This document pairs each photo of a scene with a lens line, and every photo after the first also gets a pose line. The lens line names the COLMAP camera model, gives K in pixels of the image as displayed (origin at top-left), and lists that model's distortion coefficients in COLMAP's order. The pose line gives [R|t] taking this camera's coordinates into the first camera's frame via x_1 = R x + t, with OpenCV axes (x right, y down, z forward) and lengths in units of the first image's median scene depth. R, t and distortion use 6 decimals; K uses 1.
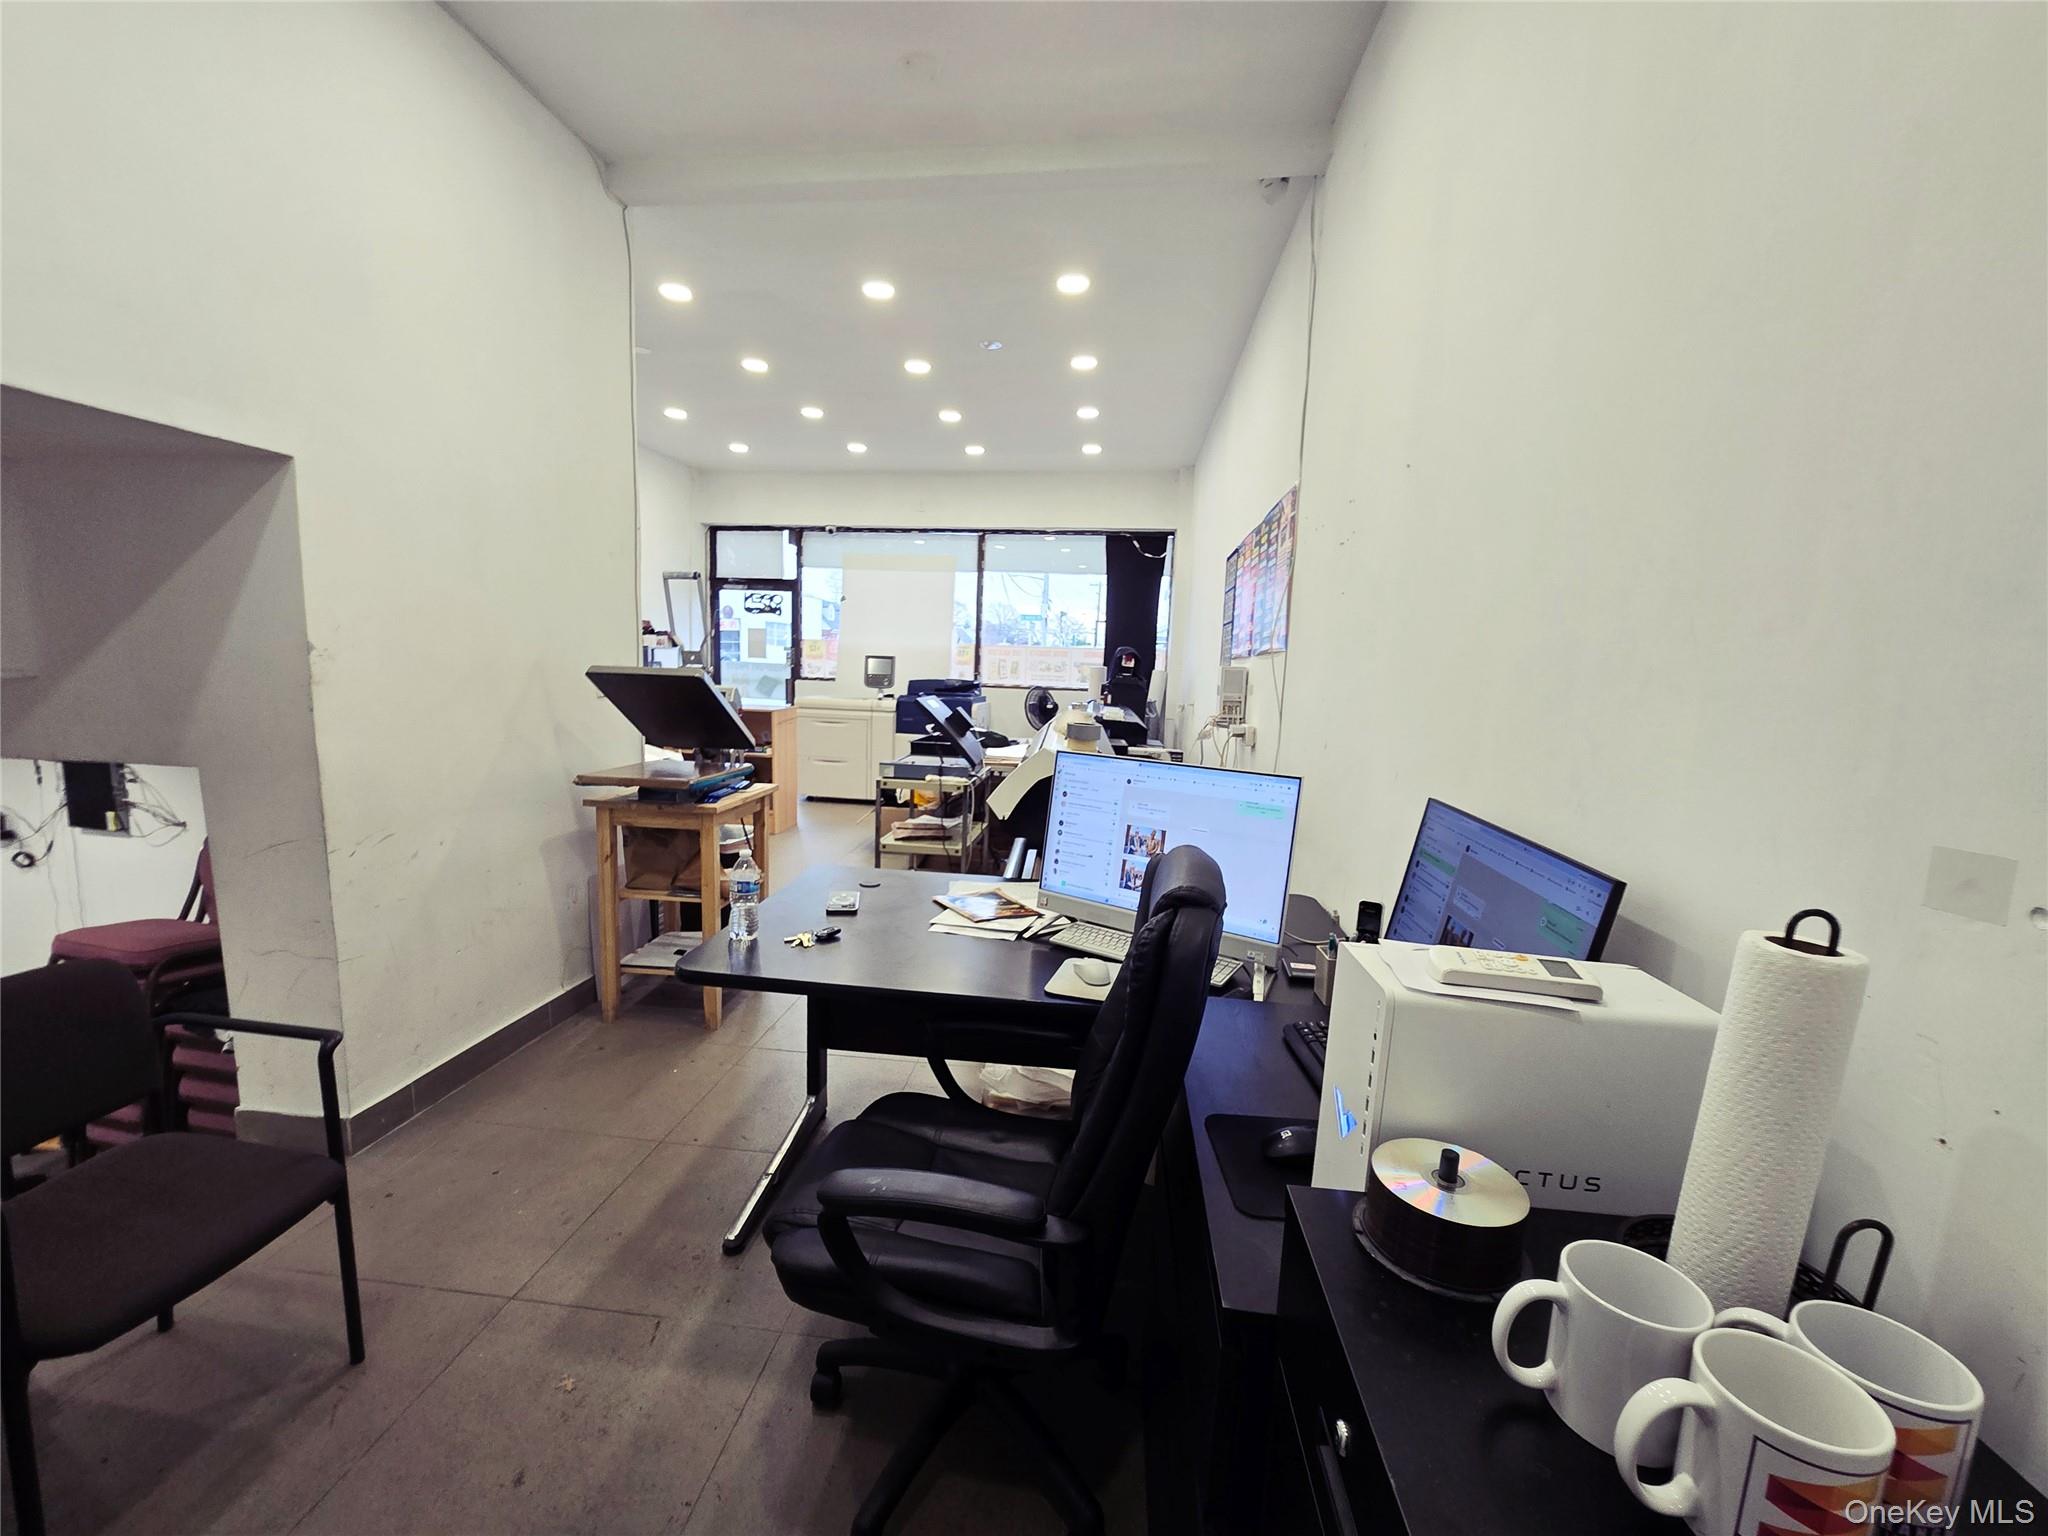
lens RADIAL K [[840.3, 0, 1020.9], [0, 840.3, 781.0], [0, 0, 1]] dist [0.002418, 0.000347]
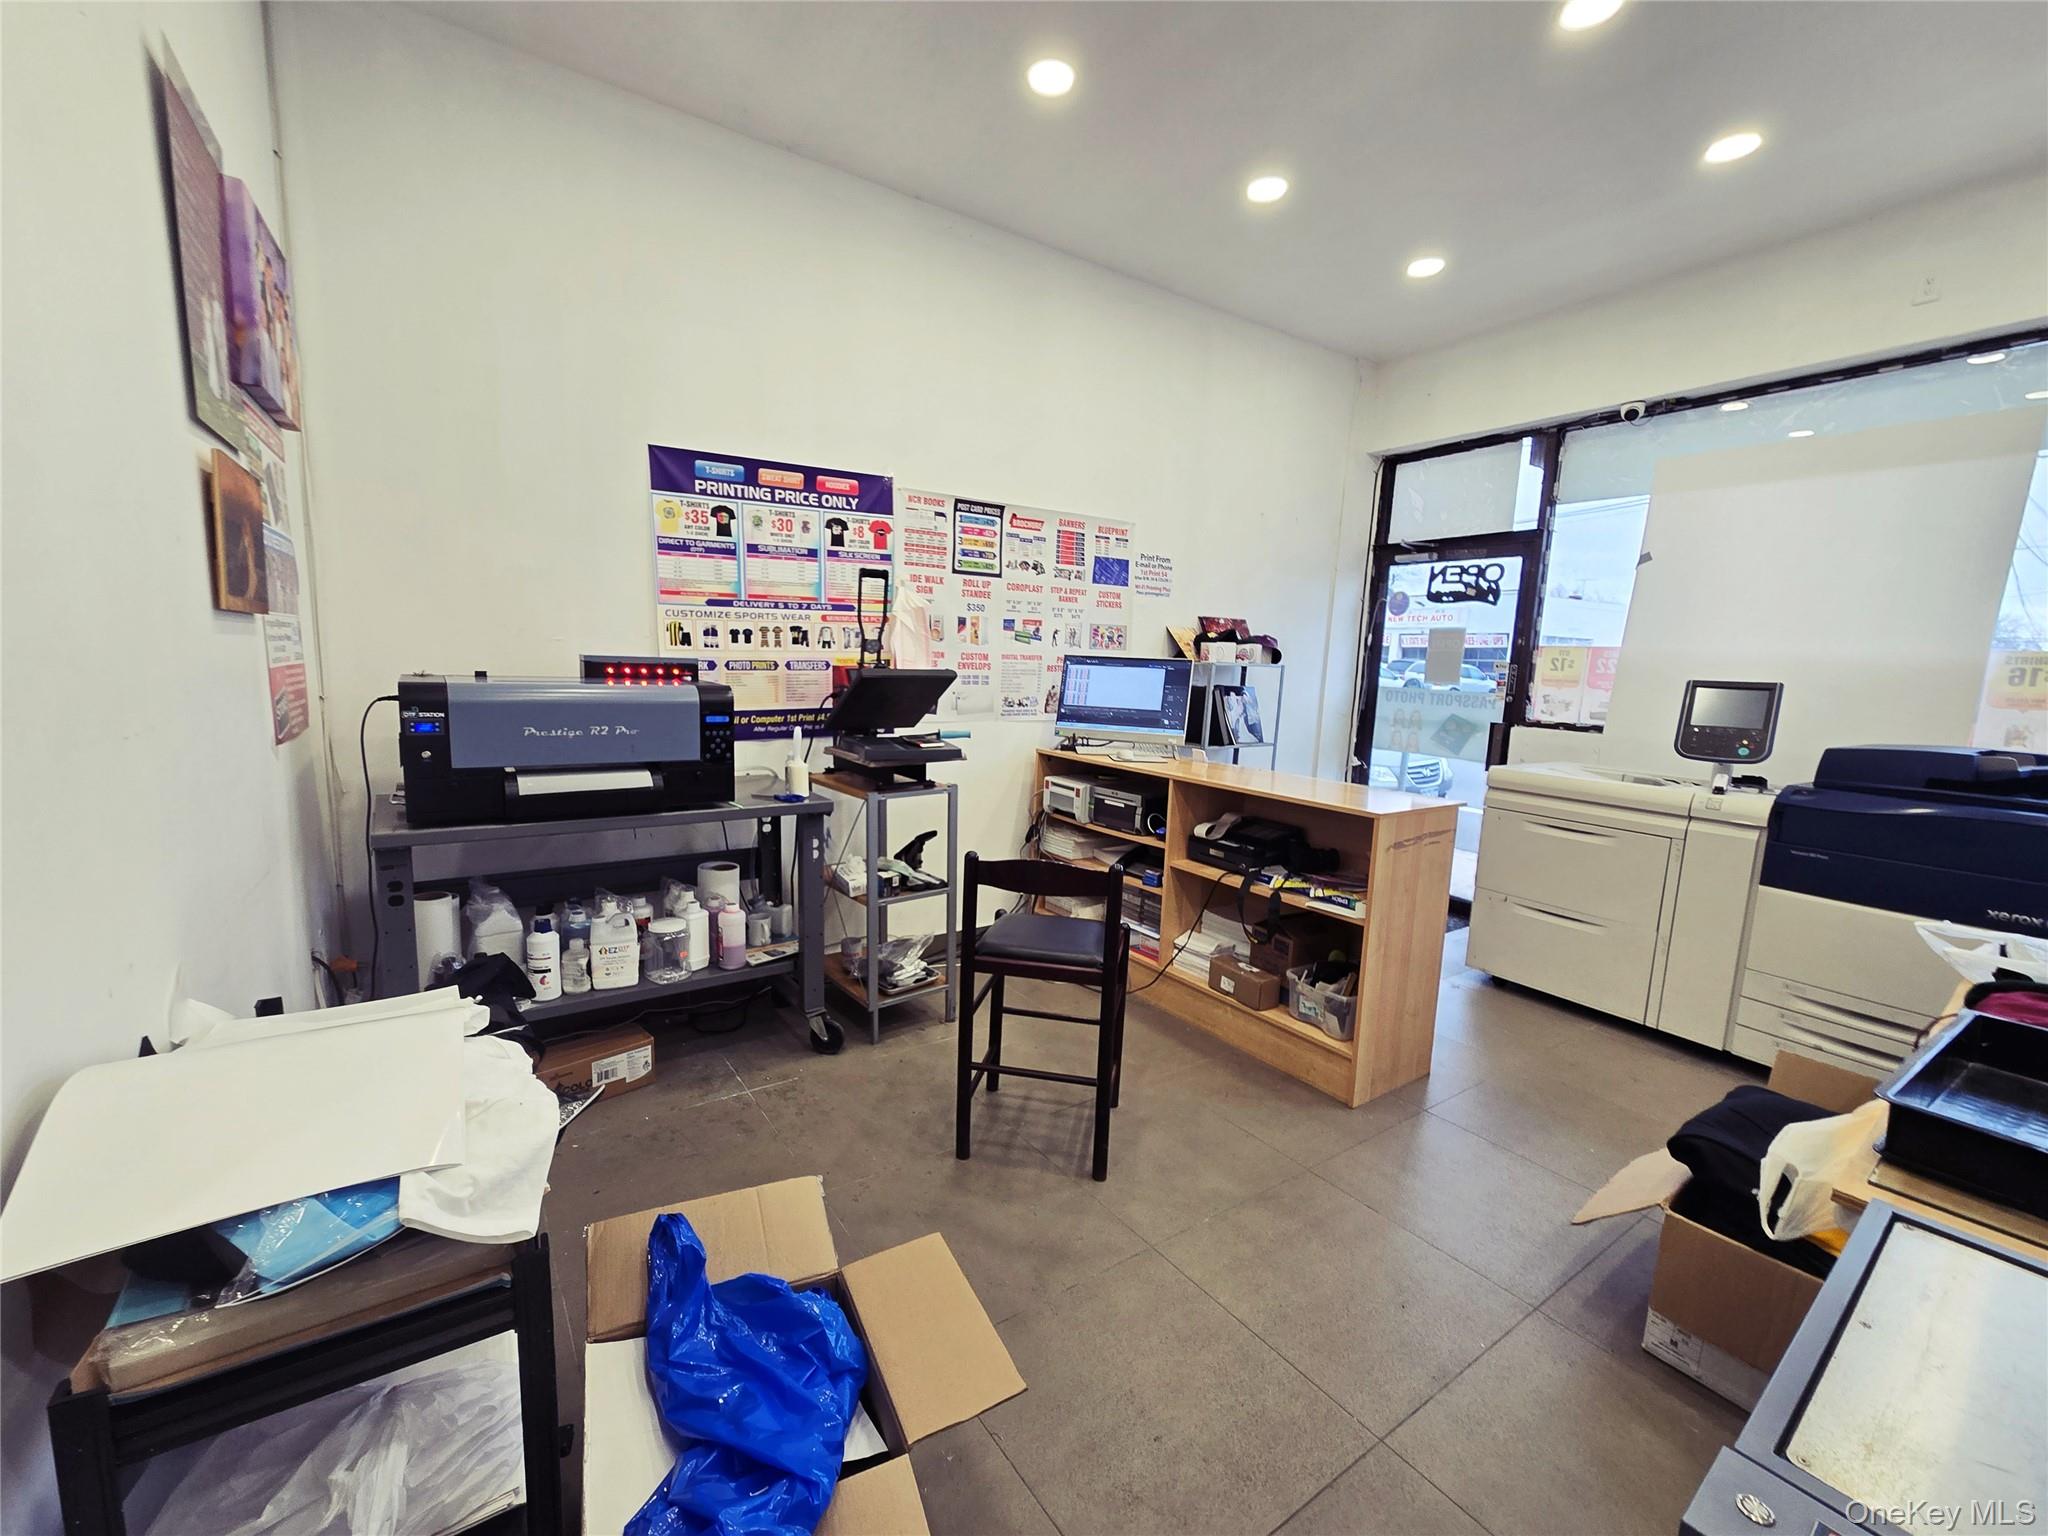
lens RADIAL K [[840.3, 0, 1020.9], [0, 840.3, 781.0], [0, 0, 1]] dist [0.002418, 0.000347]
pose [[0.663170, 0.095966, -0.742291, -0.081021], [-0.115871, 0.992953, 0.024852, -0.064708], [0.739445, 0.069529, 0.669617, 0.434602]]
